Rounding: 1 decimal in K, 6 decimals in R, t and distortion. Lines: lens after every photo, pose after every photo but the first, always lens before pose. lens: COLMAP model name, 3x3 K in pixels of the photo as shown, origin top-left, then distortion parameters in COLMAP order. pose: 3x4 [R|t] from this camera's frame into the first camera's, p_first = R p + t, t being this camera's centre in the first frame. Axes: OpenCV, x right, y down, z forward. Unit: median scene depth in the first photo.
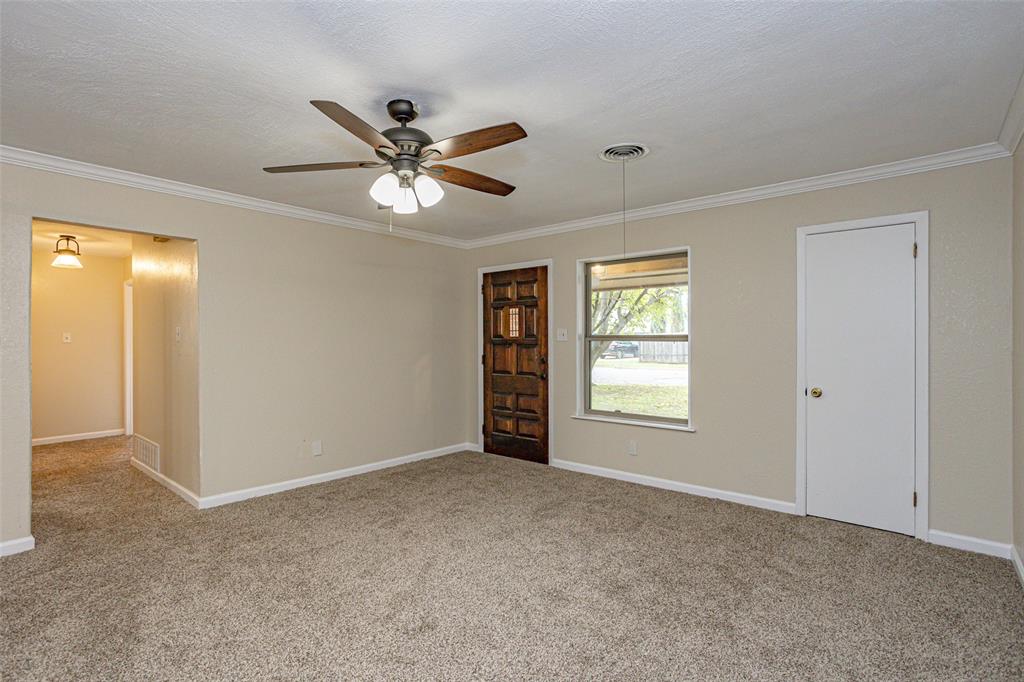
lens RADIAL K [[491.9, 0, 518.3], [0, 491.9, 341.6], [0, 0, 1]] dist [-0.032822, 0.015484]
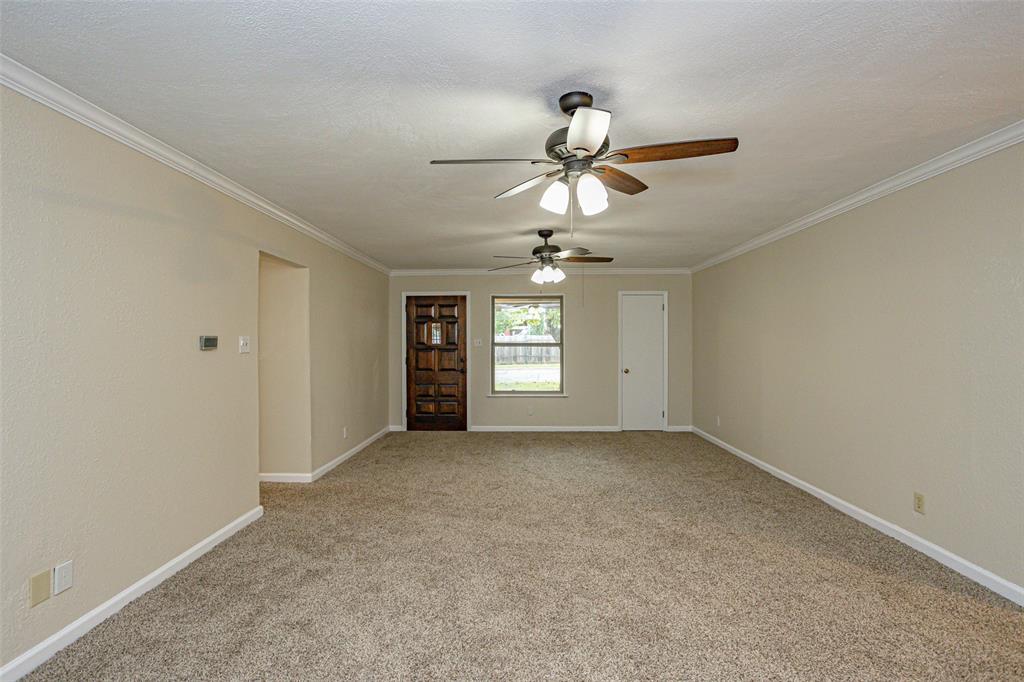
lens RADIAL K [[491.9, 0, 510.1], [0, 491.9, 340.6], [0, 0, 1]] dist [-0.032822, 0.015484]
pose [[0.786359, -0.000612, 0.617769, -0.713302], [0.003064, 0.999991, -0.002910, -0.014414], [-0.617762, 0.004181, 0.786354, -0.232531]]
